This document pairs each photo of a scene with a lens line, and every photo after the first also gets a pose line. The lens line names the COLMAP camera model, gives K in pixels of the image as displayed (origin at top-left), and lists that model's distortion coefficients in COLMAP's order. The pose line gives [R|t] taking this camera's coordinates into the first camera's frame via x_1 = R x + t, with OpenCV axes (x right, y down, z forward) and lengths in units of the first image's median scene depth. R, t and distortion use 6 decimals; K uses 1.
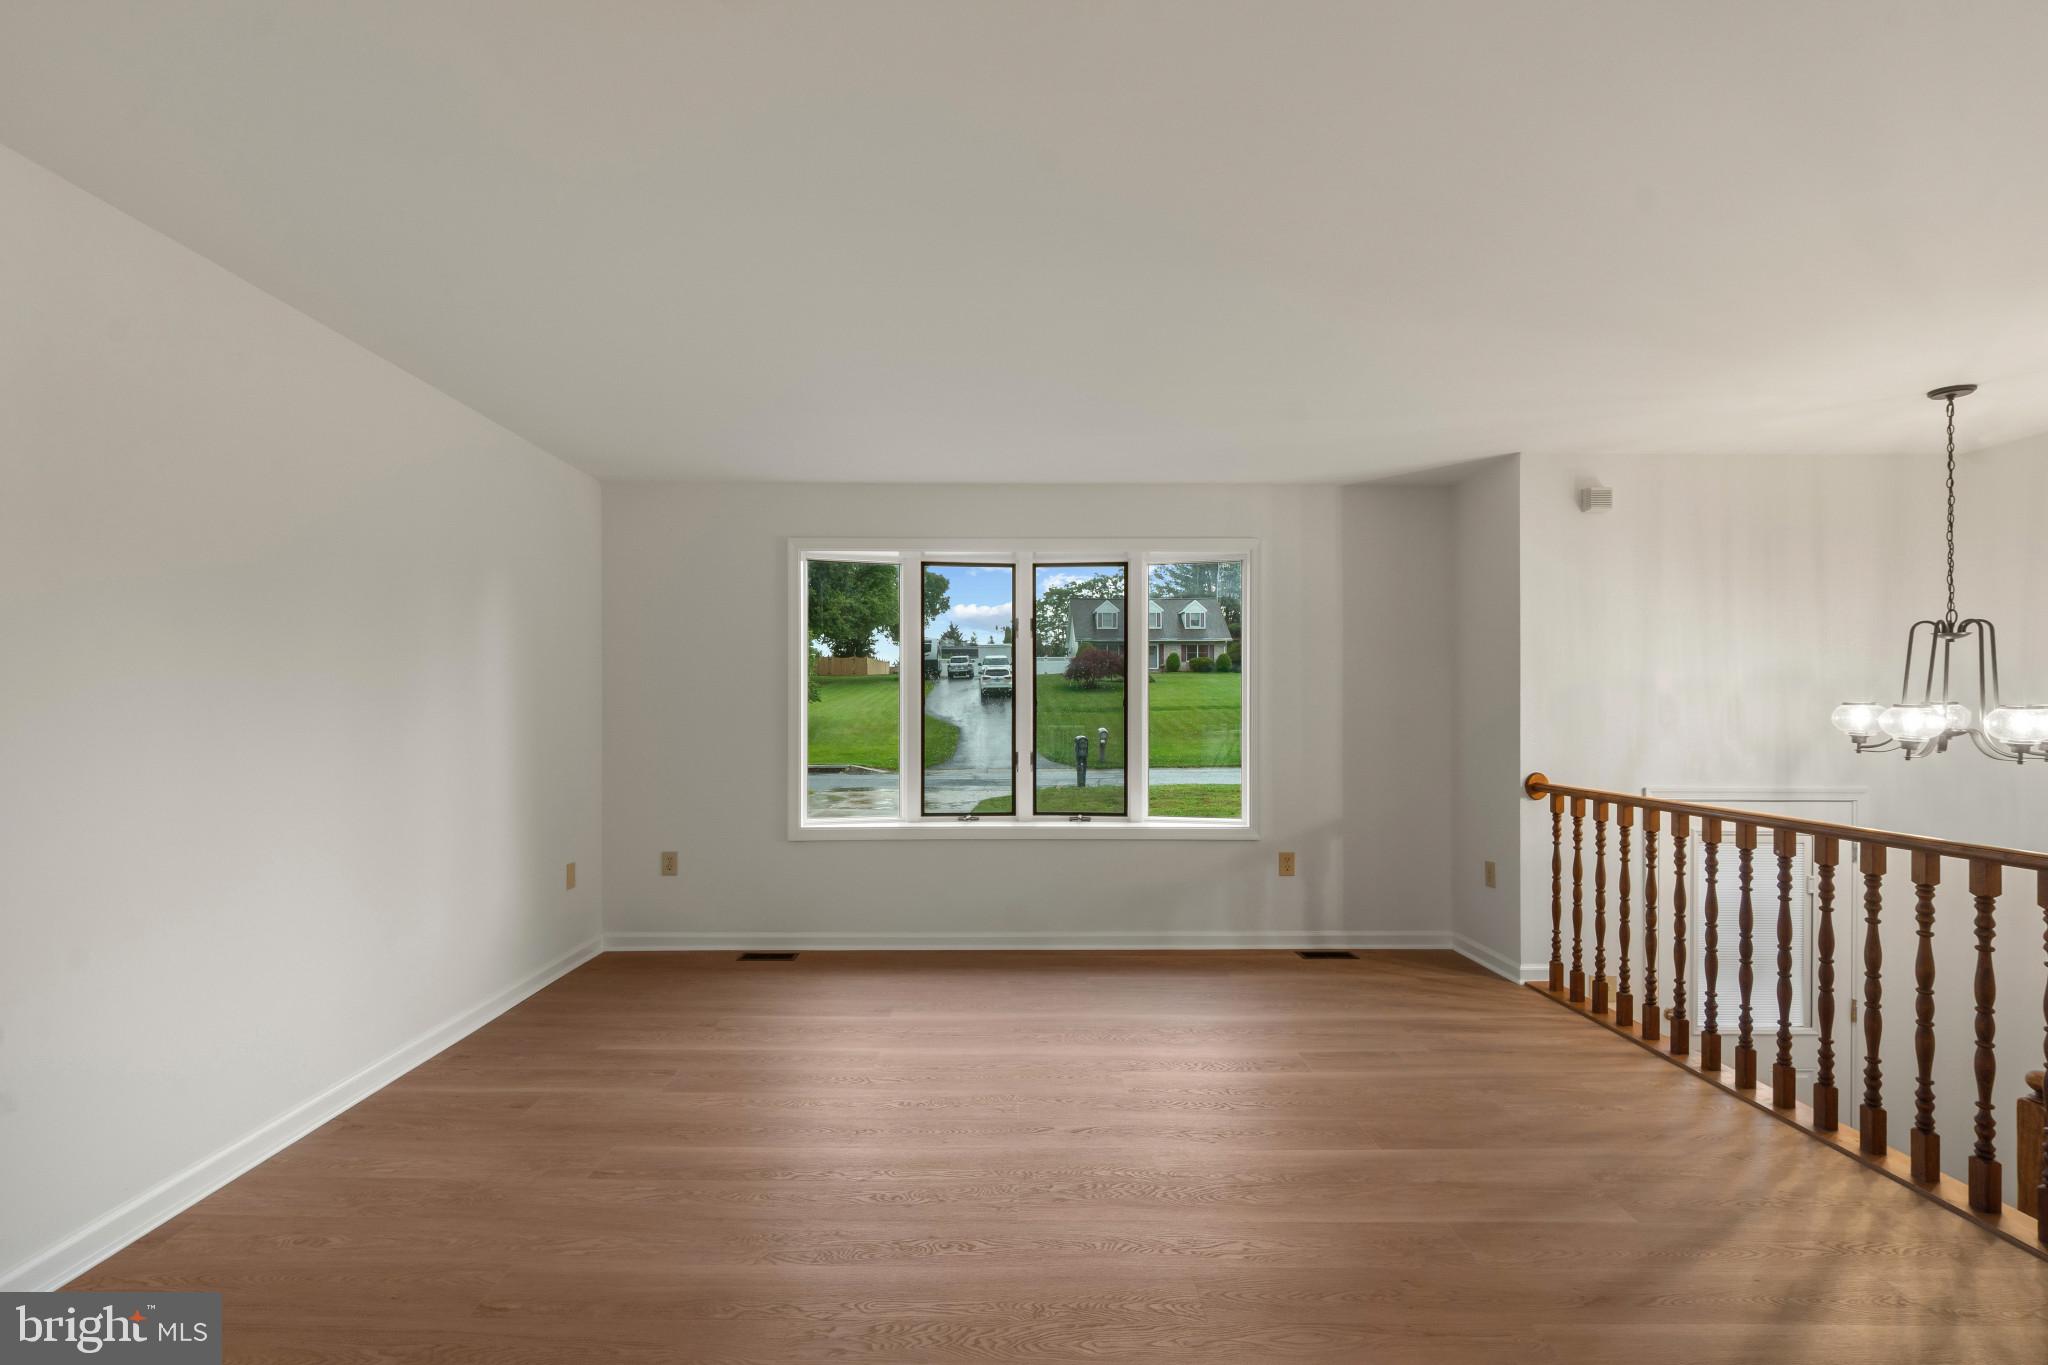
lens RADIAL K [[911.4, 0, 1021.1], [0, 911.4, 704.2], [0, 0, 1]] dist [0.003917, 0.001193]
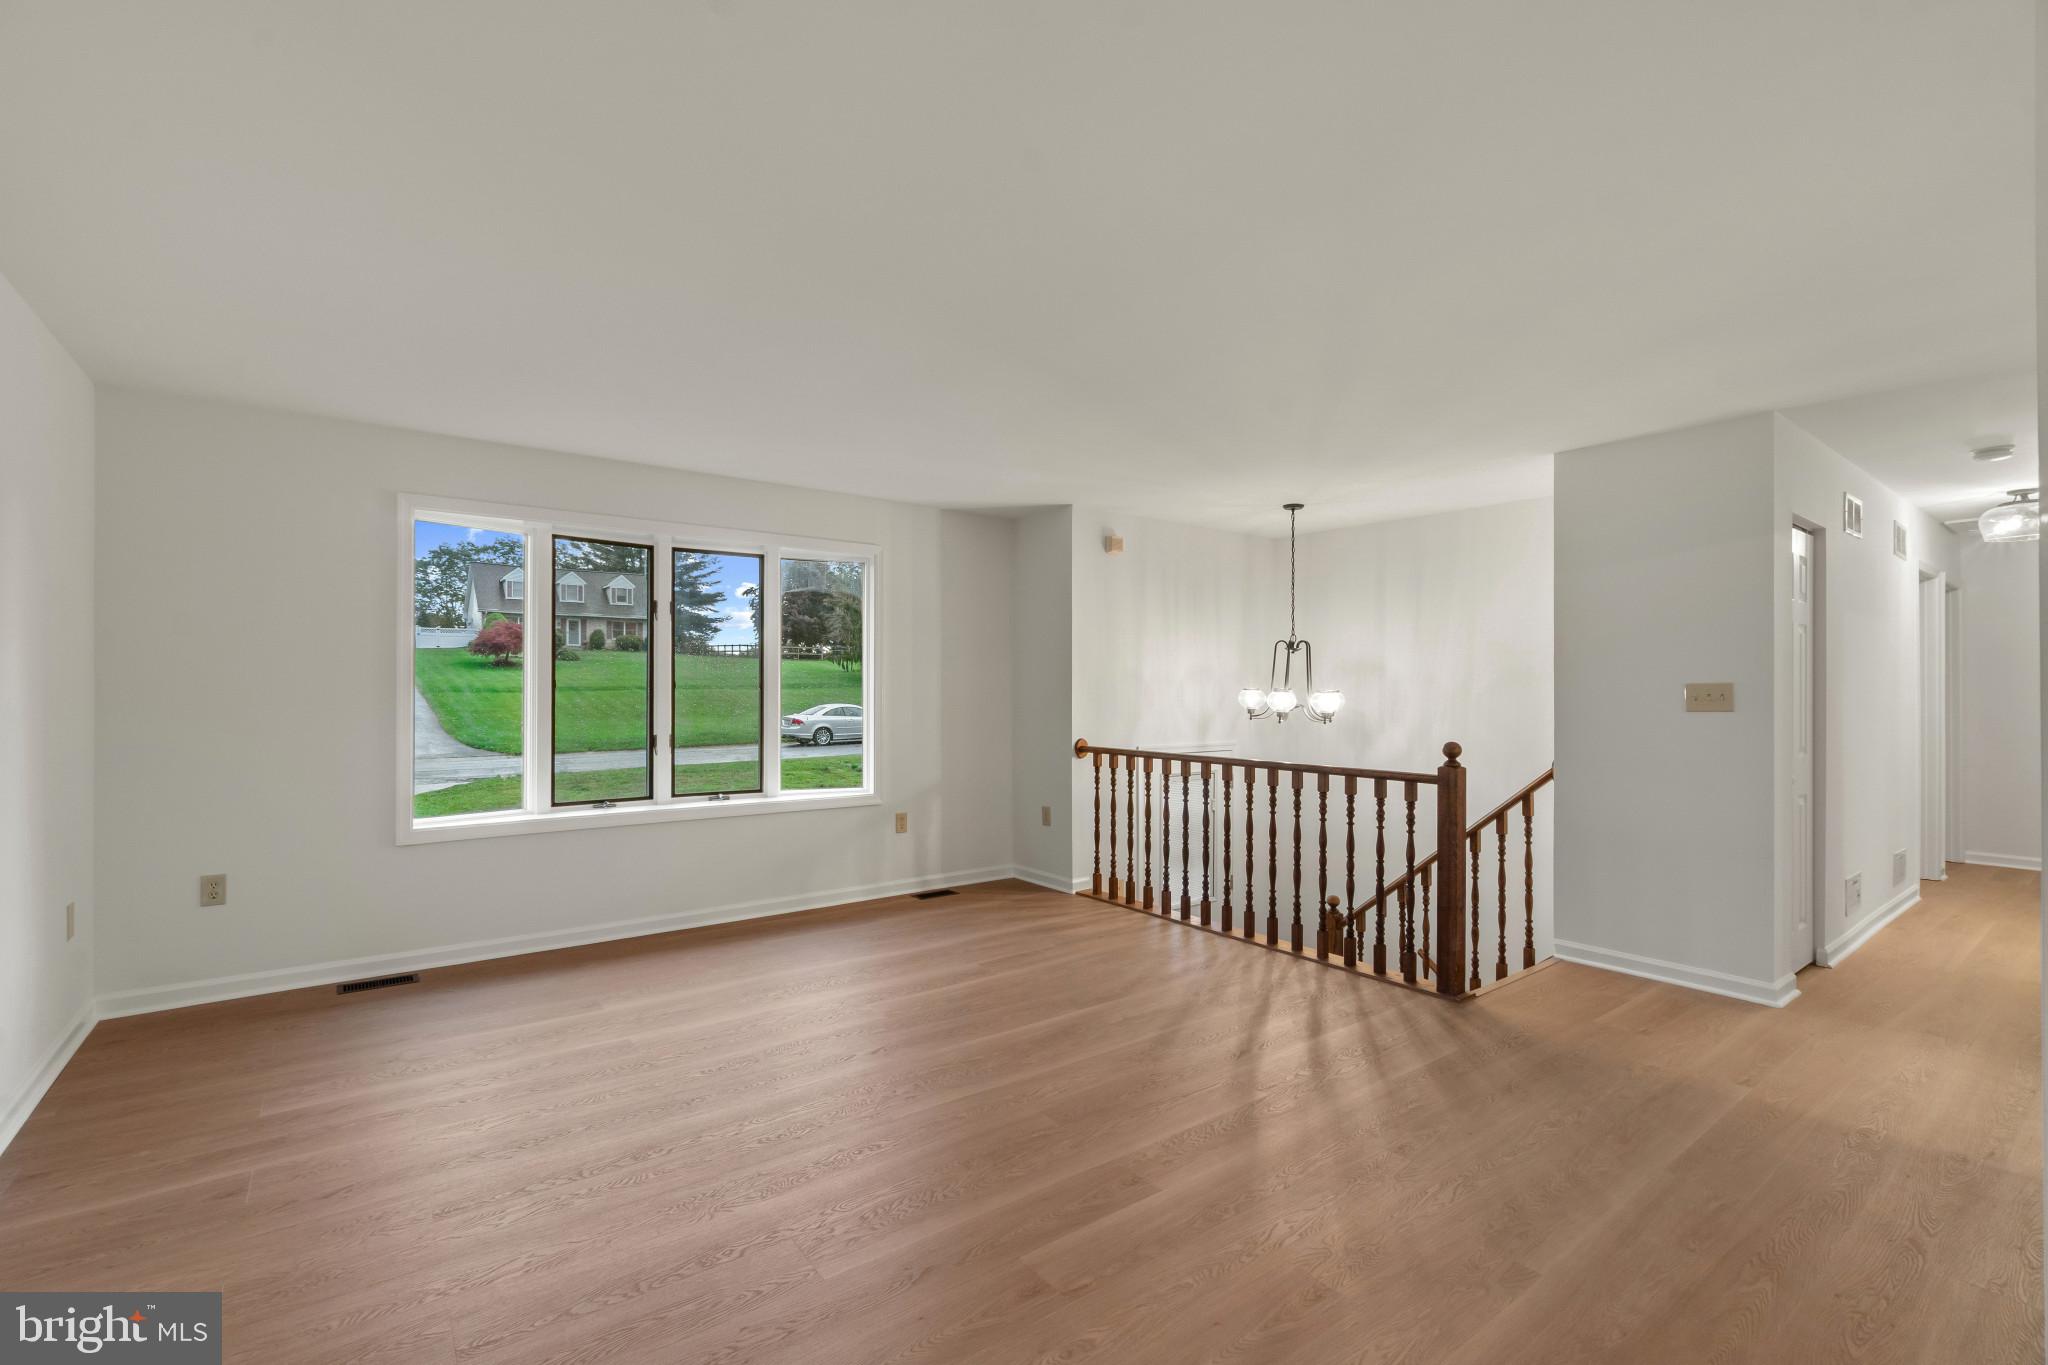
lens RADIAL K [[891.4, 0, 1024.0], [0, 891.4, 682.5], [0, 0, 1]] dist [-0.001358, 0.000268]
pose [[0.800923, 0.006345, 0.598734, -0.307324], [-0.005467, 0.999980, -0.003285, -0.004509], [-0.598742, -0.000642, 0.800941, -0.024110]]
